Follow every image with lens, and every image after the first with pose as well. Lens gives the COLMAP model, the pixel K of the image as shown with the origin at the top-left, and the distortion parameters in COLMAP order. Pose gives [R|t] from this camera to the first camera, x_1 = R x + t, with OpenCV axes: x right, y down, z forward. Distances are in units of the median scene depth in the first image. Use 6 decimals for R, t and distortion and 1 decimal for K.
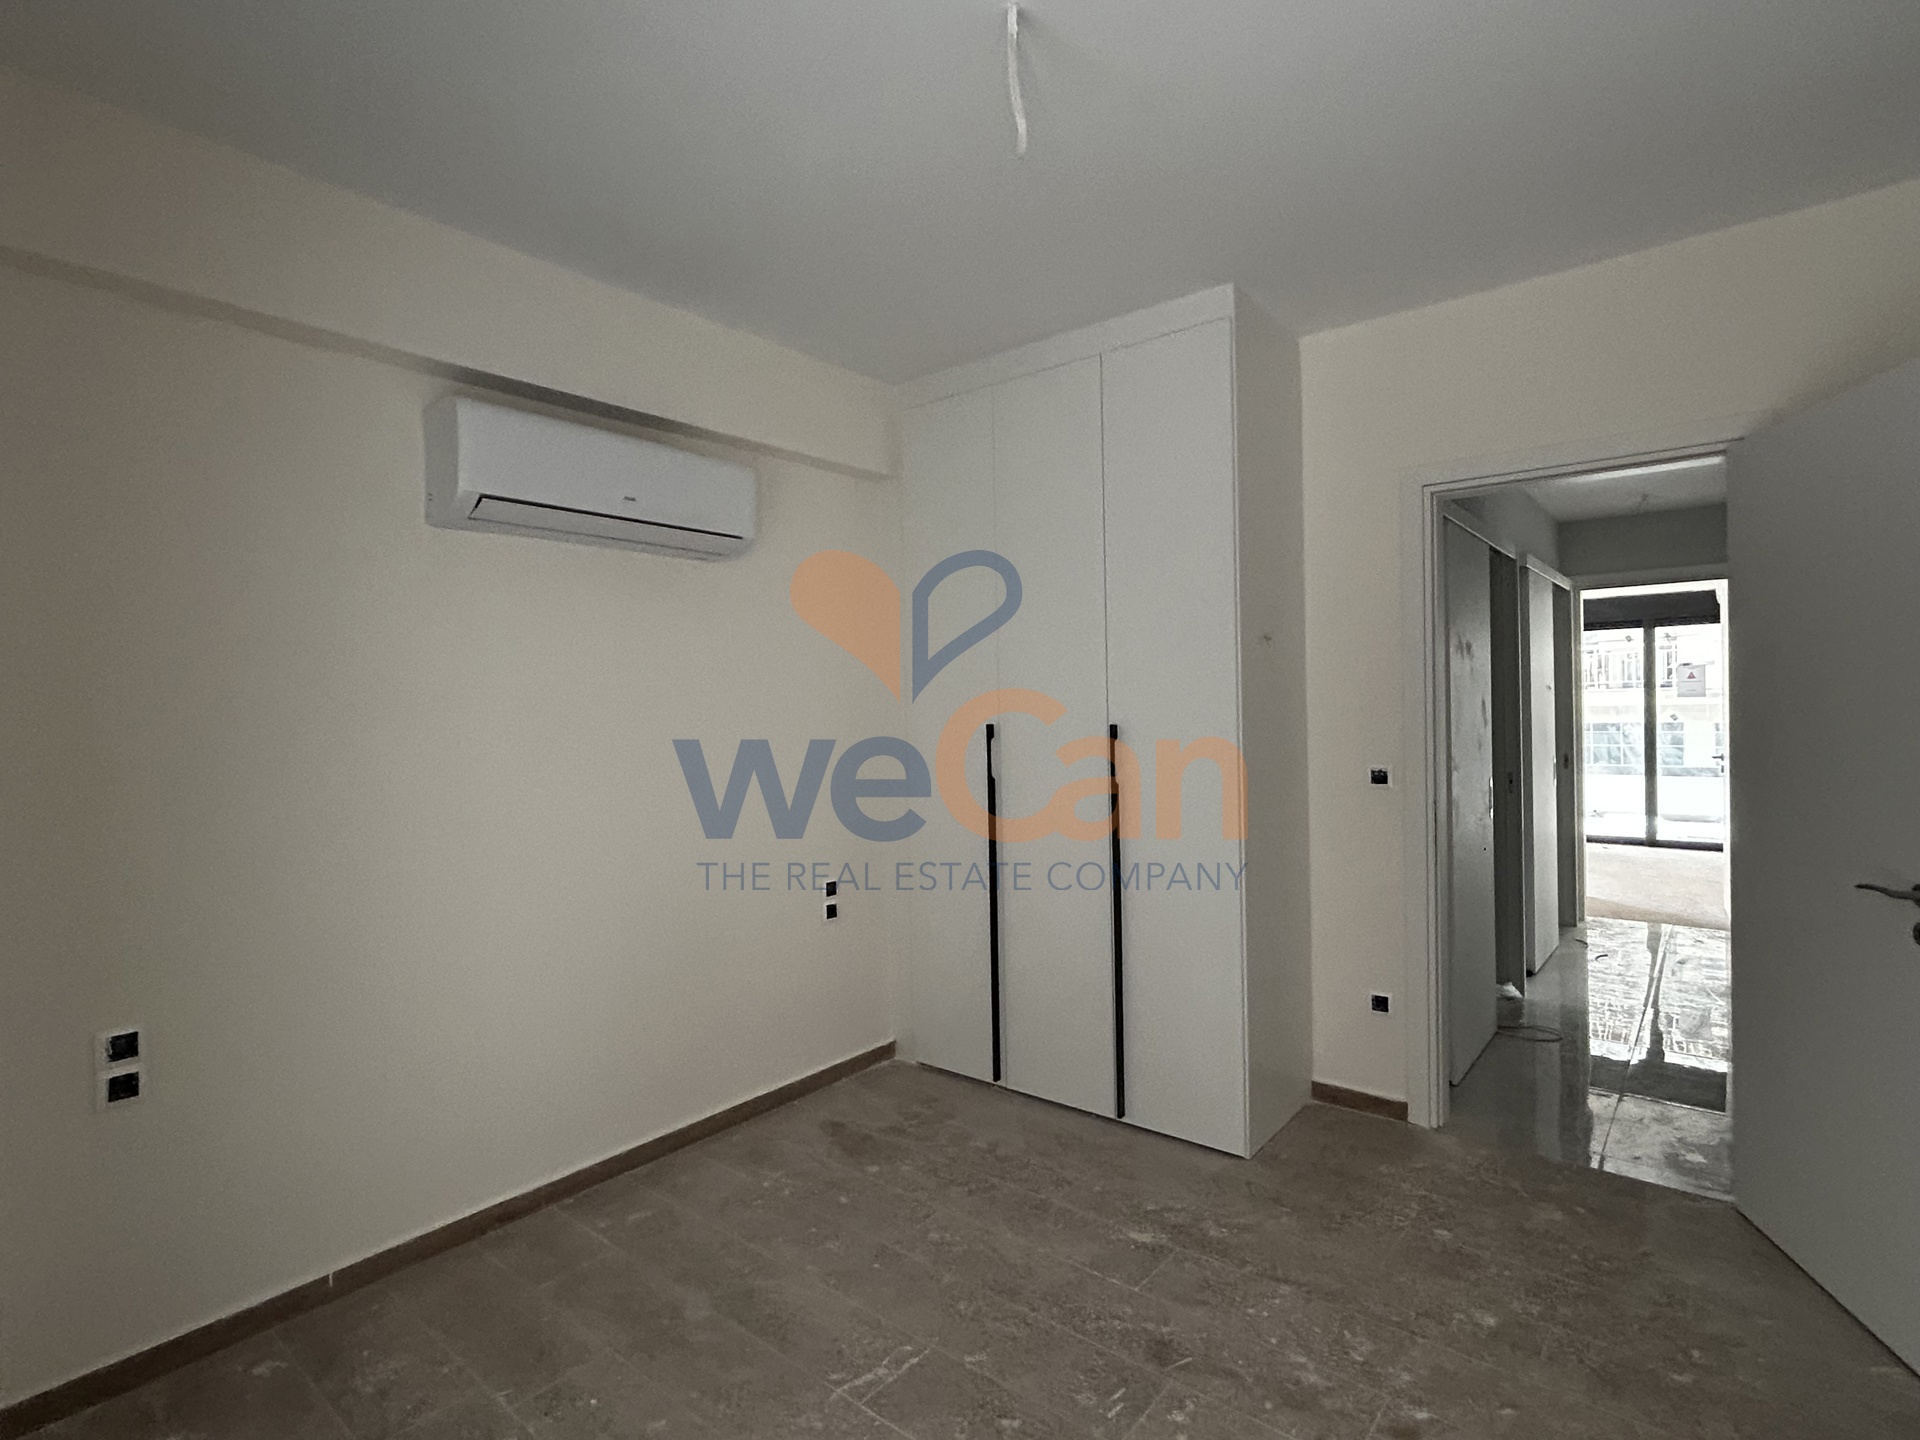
lens RADIAL K [[959.7, 0, 952.6], [0, 959.7, 717.7], [0, 0, 1]] dist [-0.000414, 0.000085]
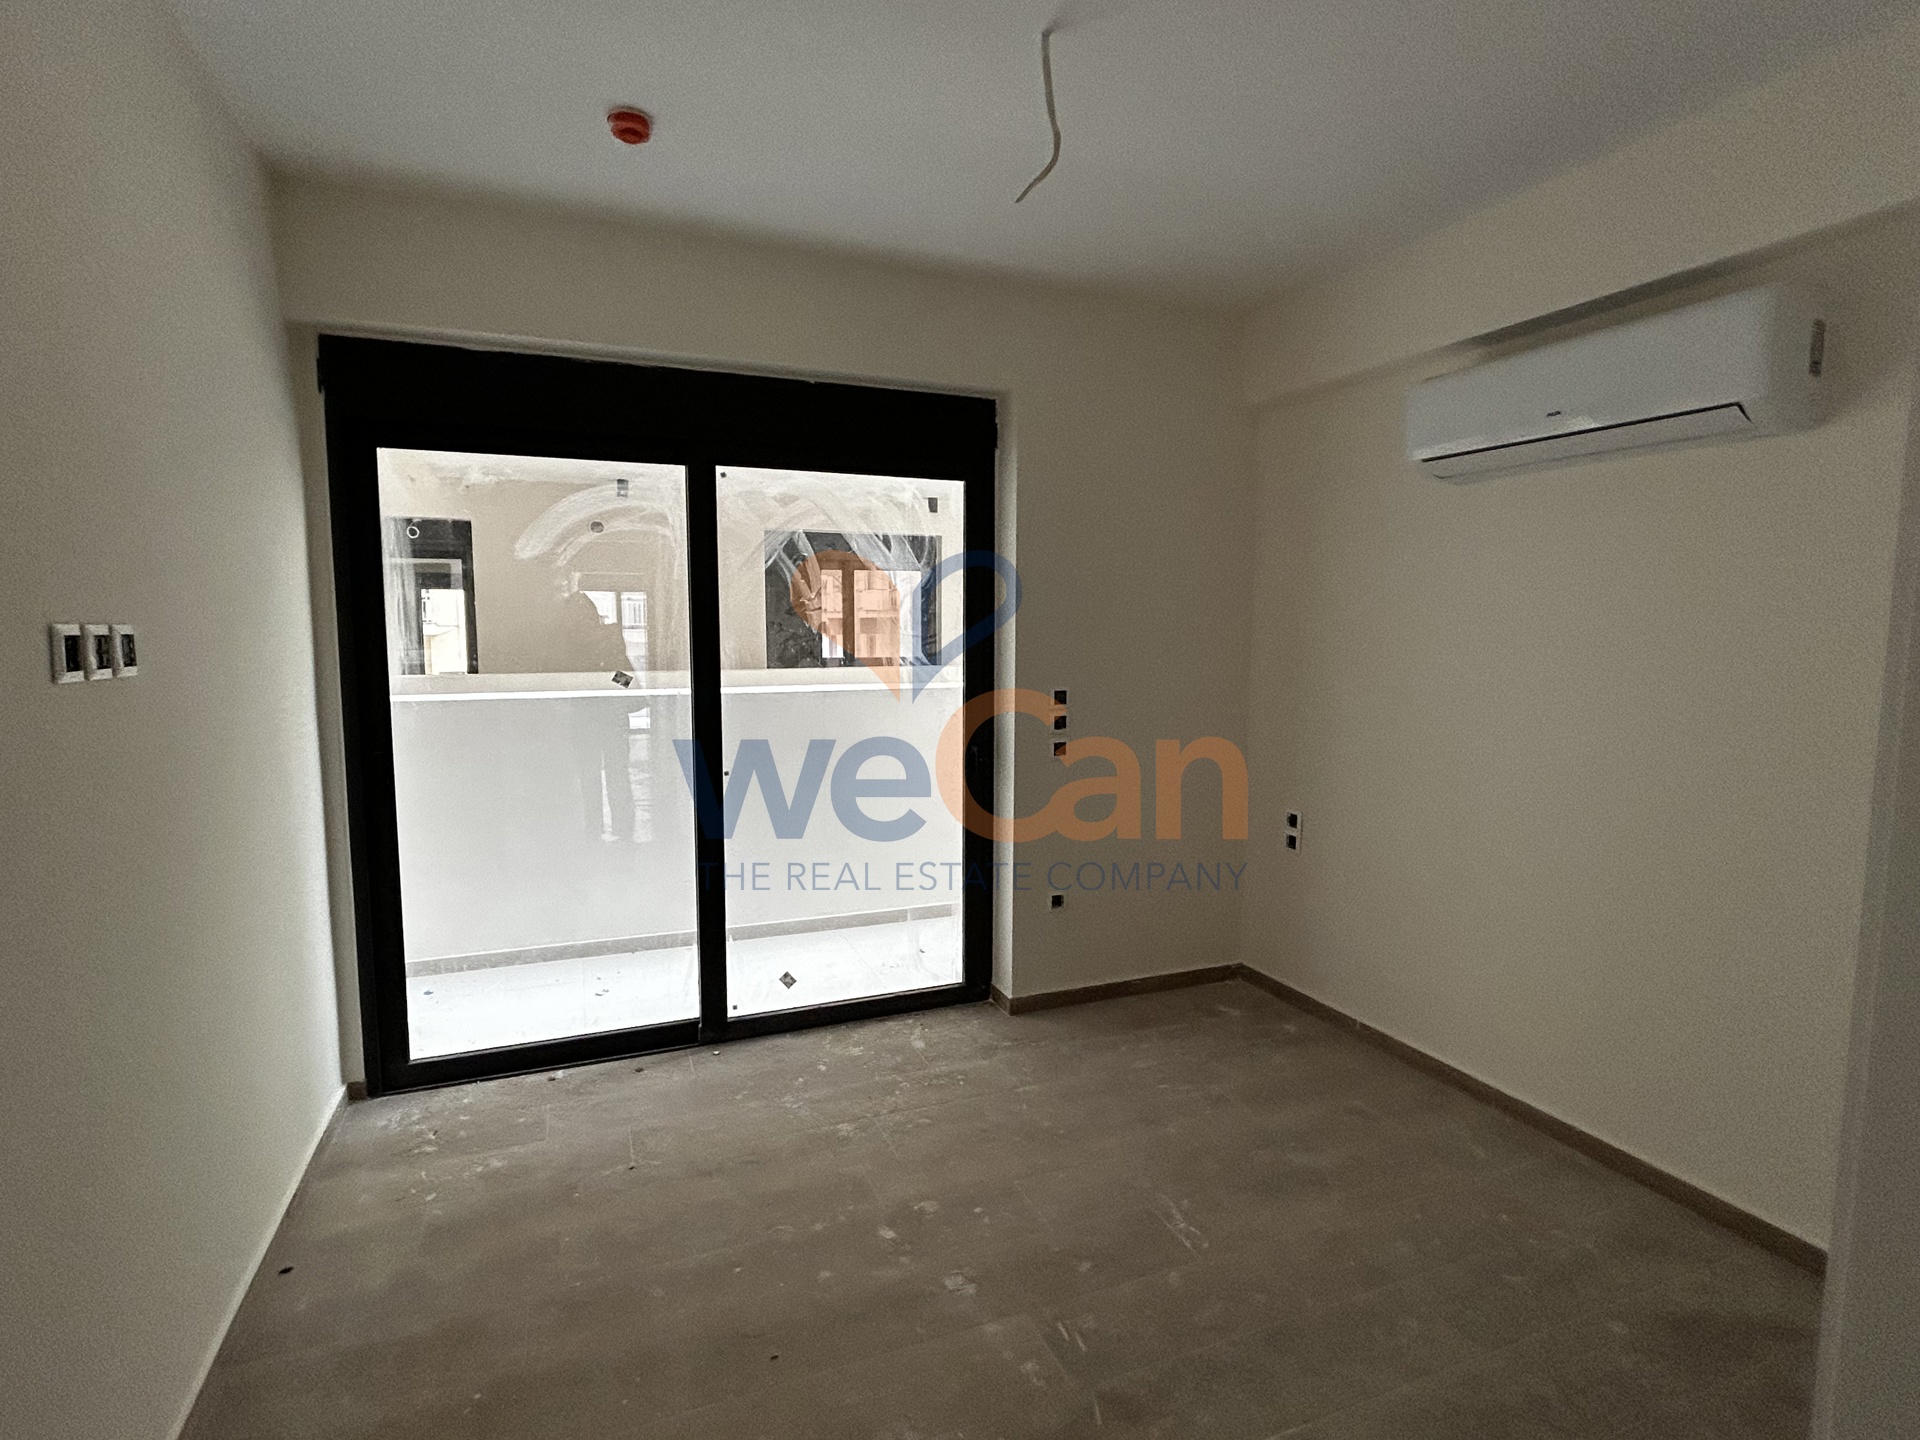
lens RADIAL K [[959.7, 0, 952.6], [0, 959.7, 717.7], [0, 0, 1]] dist [-0.000414, 0.000085]
pose [[-0.478927, 0.101679, -0.871946, 0.947134], [-0.003340, 0.993051, 0.117636, -0.060349], [0.877848, 0.059252, -0.475259, 1.191454]]
